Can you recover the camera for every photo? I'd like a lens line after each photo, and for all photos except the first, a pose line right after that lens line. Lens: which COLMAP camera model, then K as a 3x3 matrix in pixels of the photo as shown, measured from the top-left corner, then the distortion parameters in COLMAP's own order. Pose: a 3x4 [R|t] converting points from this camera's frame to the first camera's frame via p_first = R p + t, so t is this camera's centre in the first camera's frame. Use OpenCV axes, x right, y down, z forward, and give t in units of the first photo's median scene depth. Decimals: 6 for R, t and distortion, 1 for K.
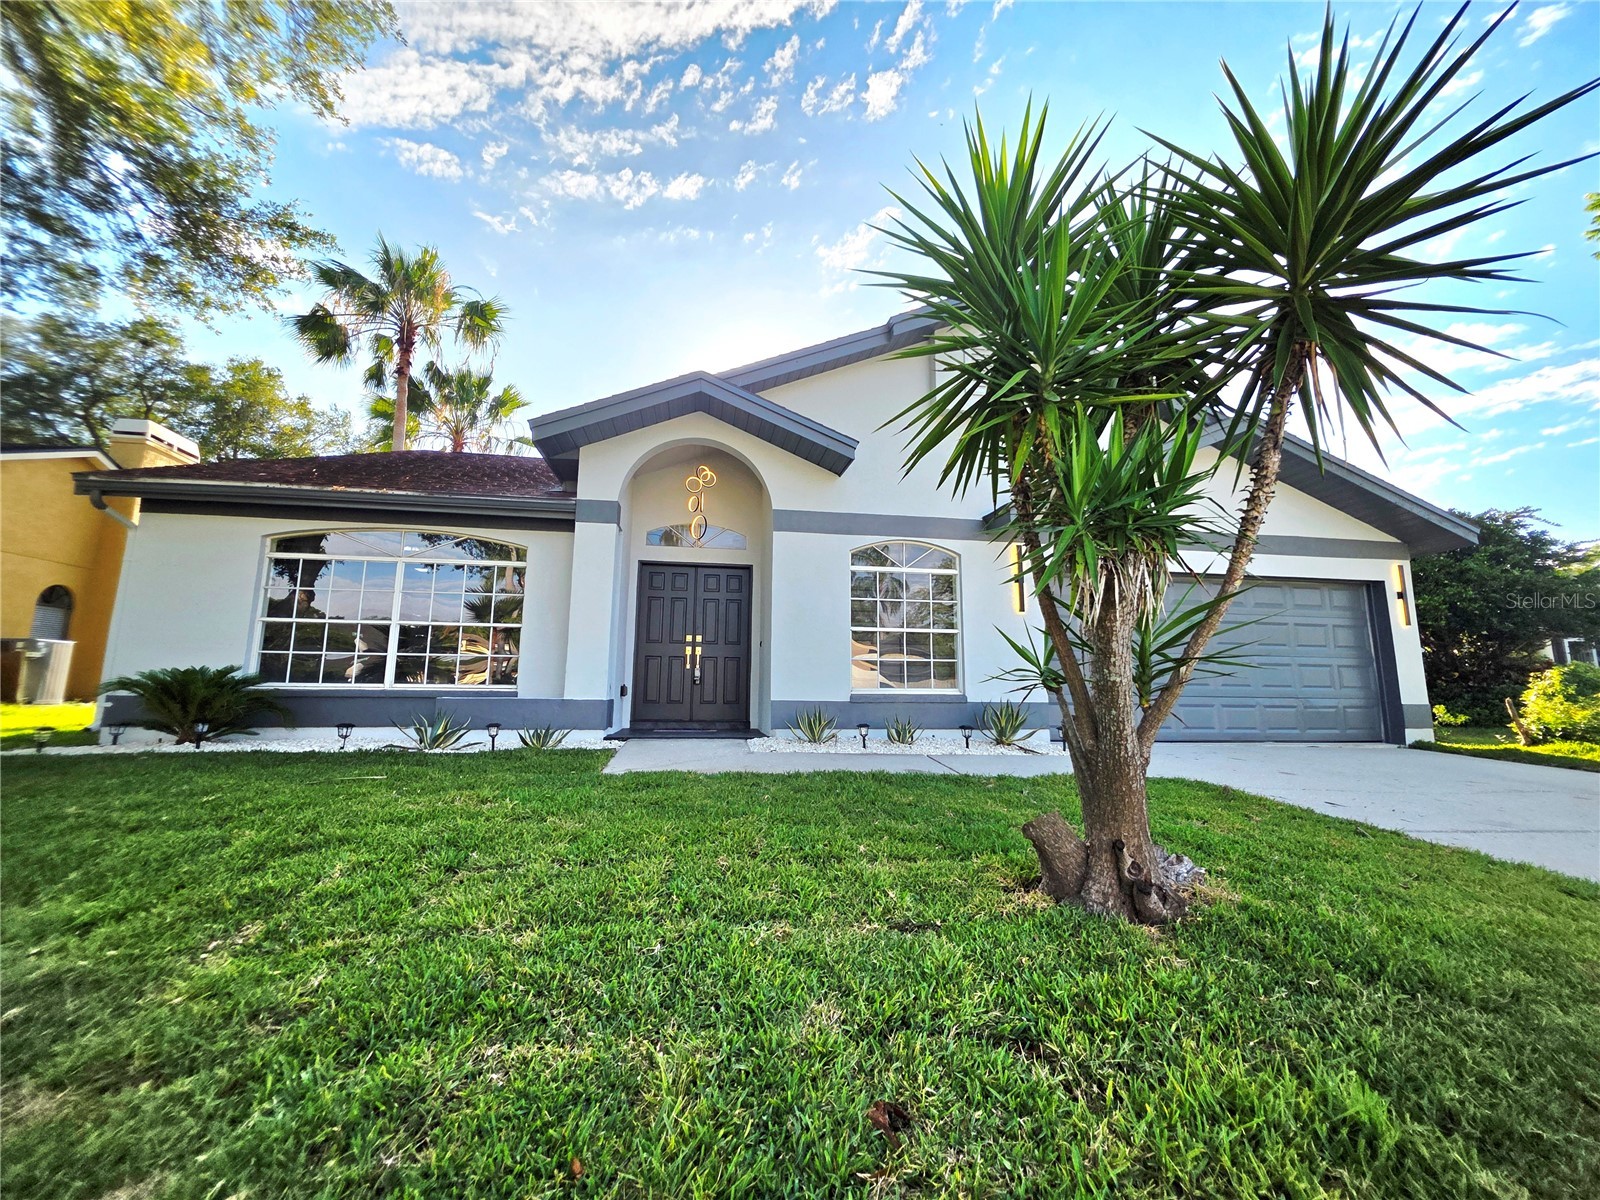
lens RADIAL K [[636.9, 0, 800.2], [0, 636.9, 591.9], [0, 0, 1]] dist [-0.001089, -0.000634]
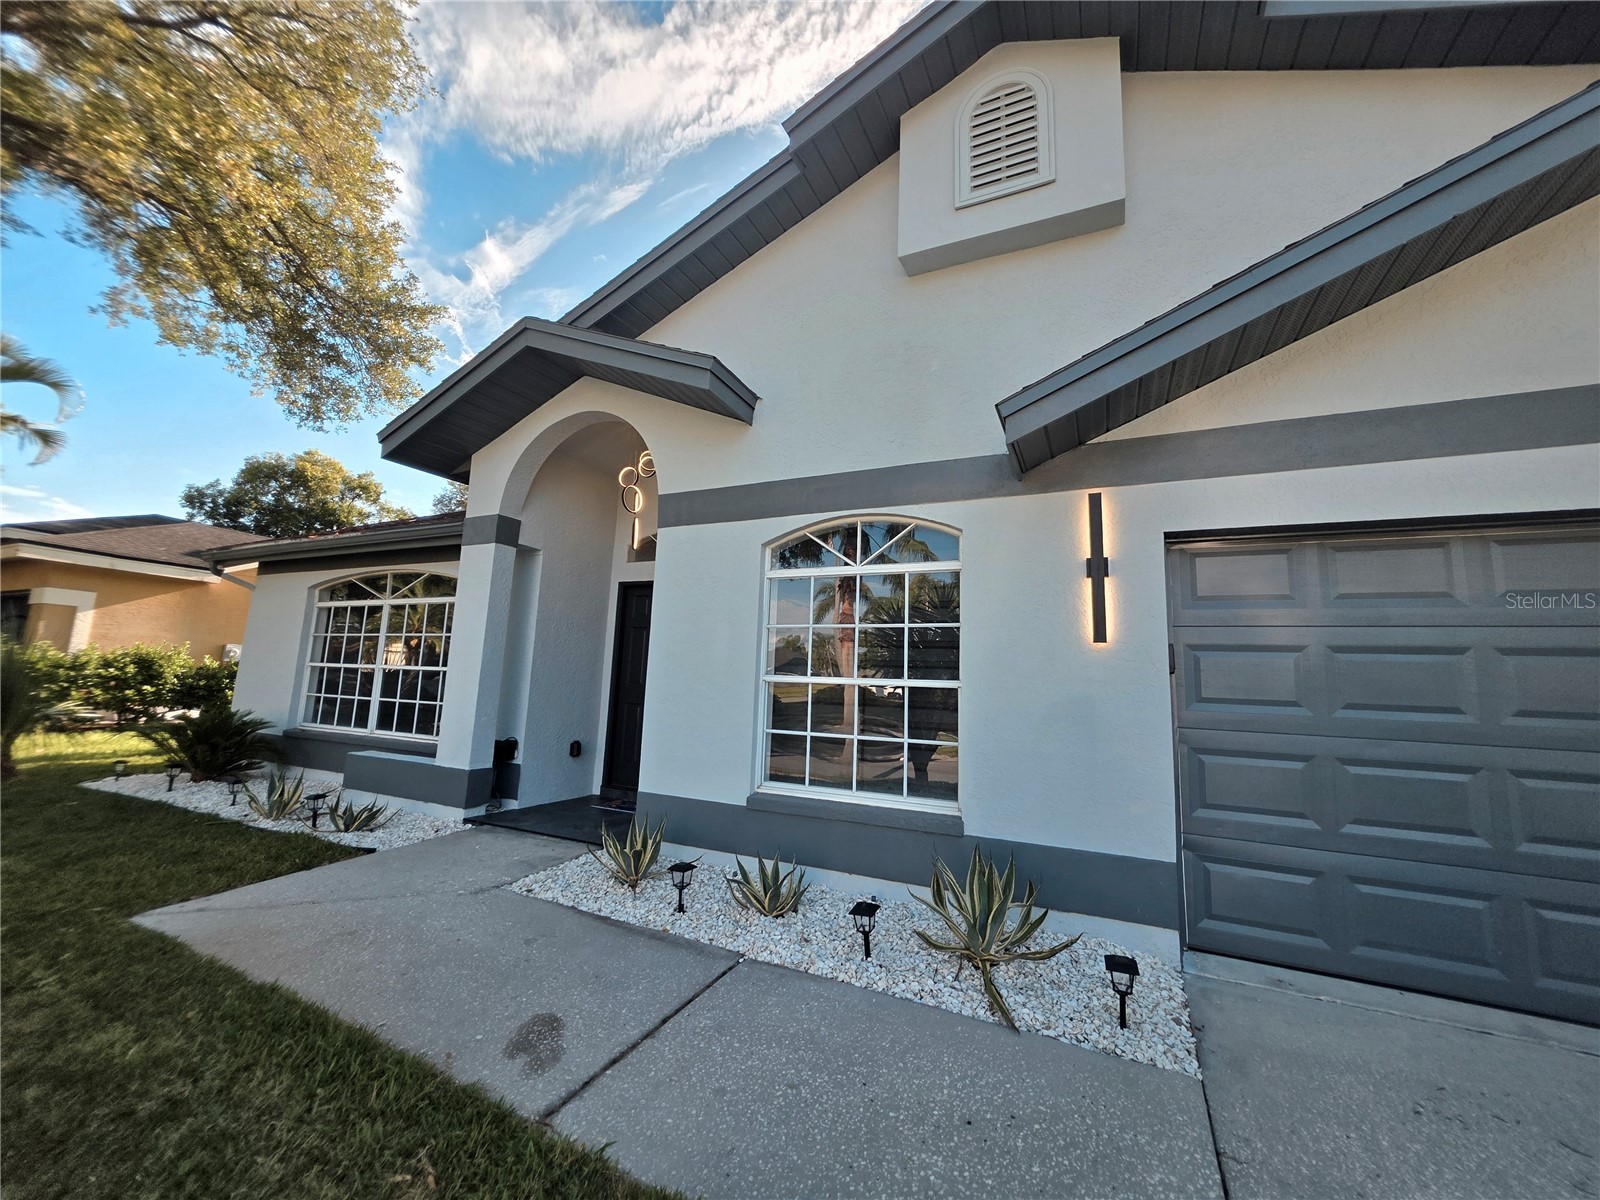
lens RADIAL K [[637.5, 0, 801.0], [0, 637.5, 594.3], [0, 0, 1]] dist [-0.000093, 0.000601]
pose [[0.822659, -0.060273, -0.565331, 0.371042], [0.055843, 0.998123, -0.025153, -0.002586], [0.565785, -0.010877, 0.824481, 0.449823]]
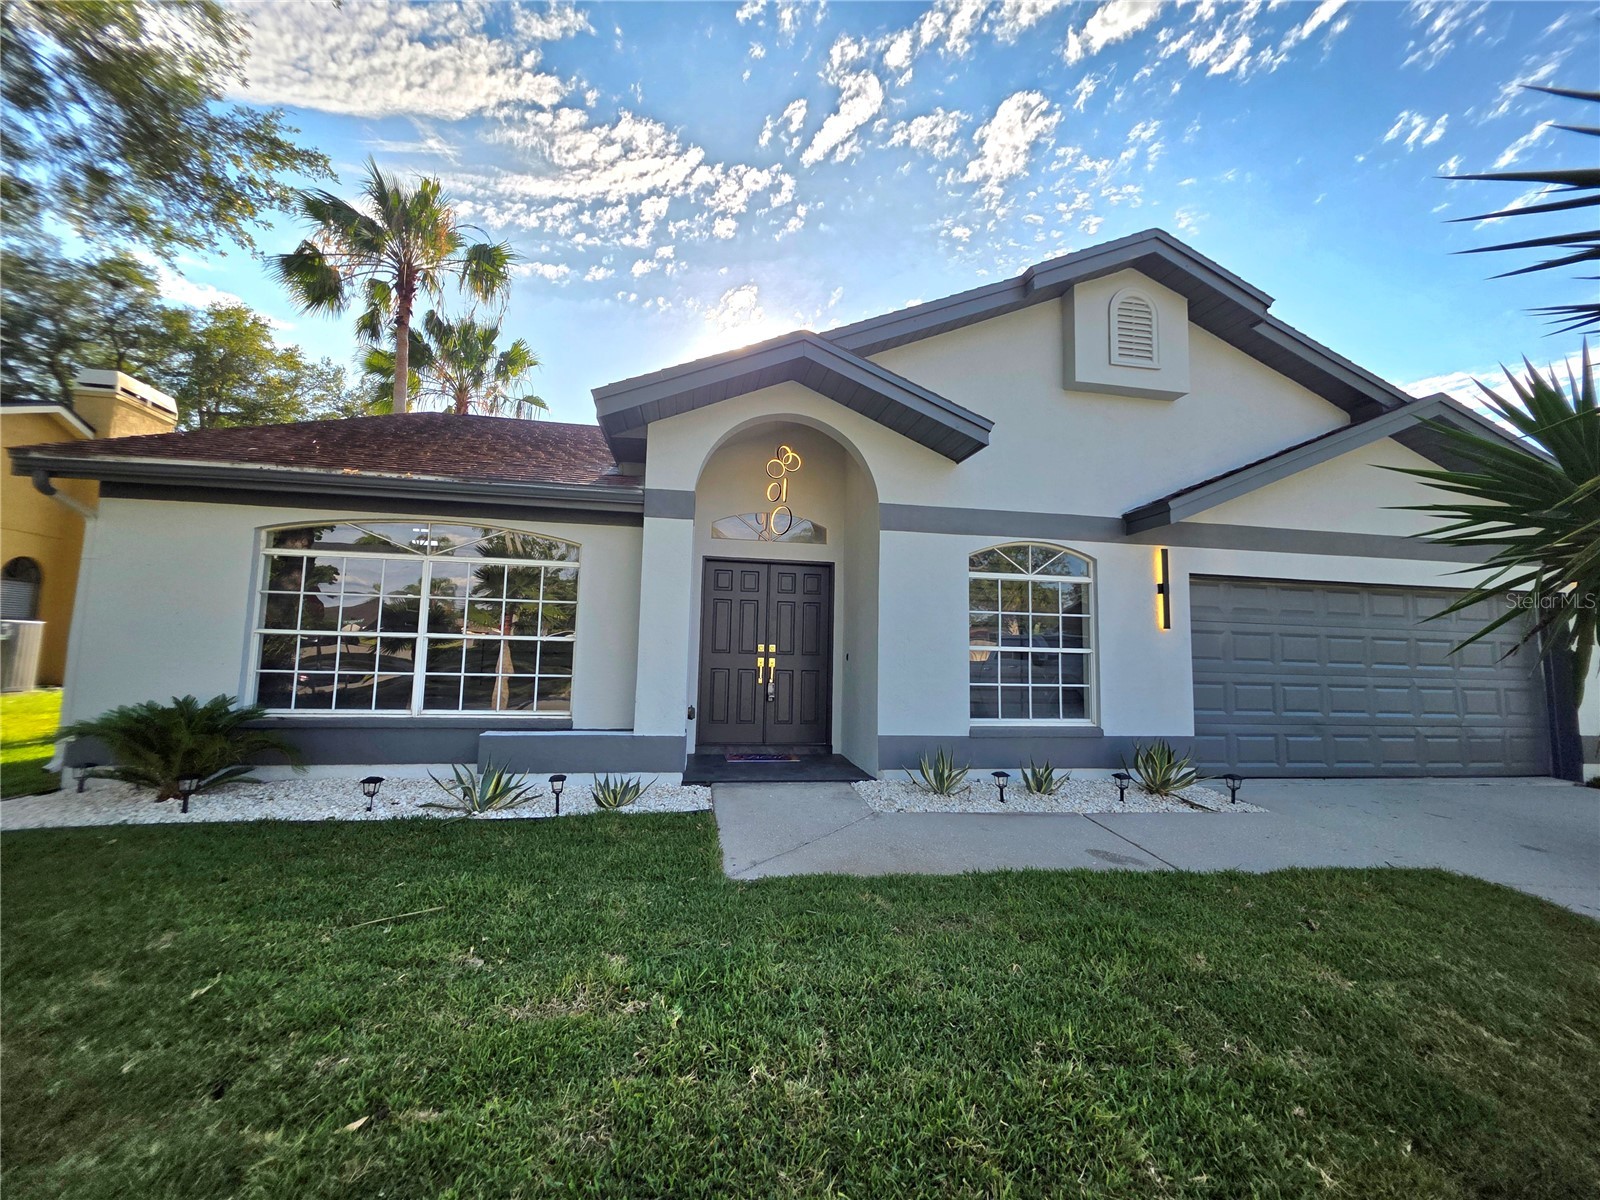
lens RADIAL K [[637.5, 0, 801.0], [0, 637.5, 594.3], [0, 0, 1]] dist [-0.000093, 0.000601]
pose [[0.999846, 0.014629, 0.009699, -0.126302], [-0.015201, 0.997974, 0.061776, -0.051462], [-0.008776, -0.061914, 0.998043, 0.142649]]
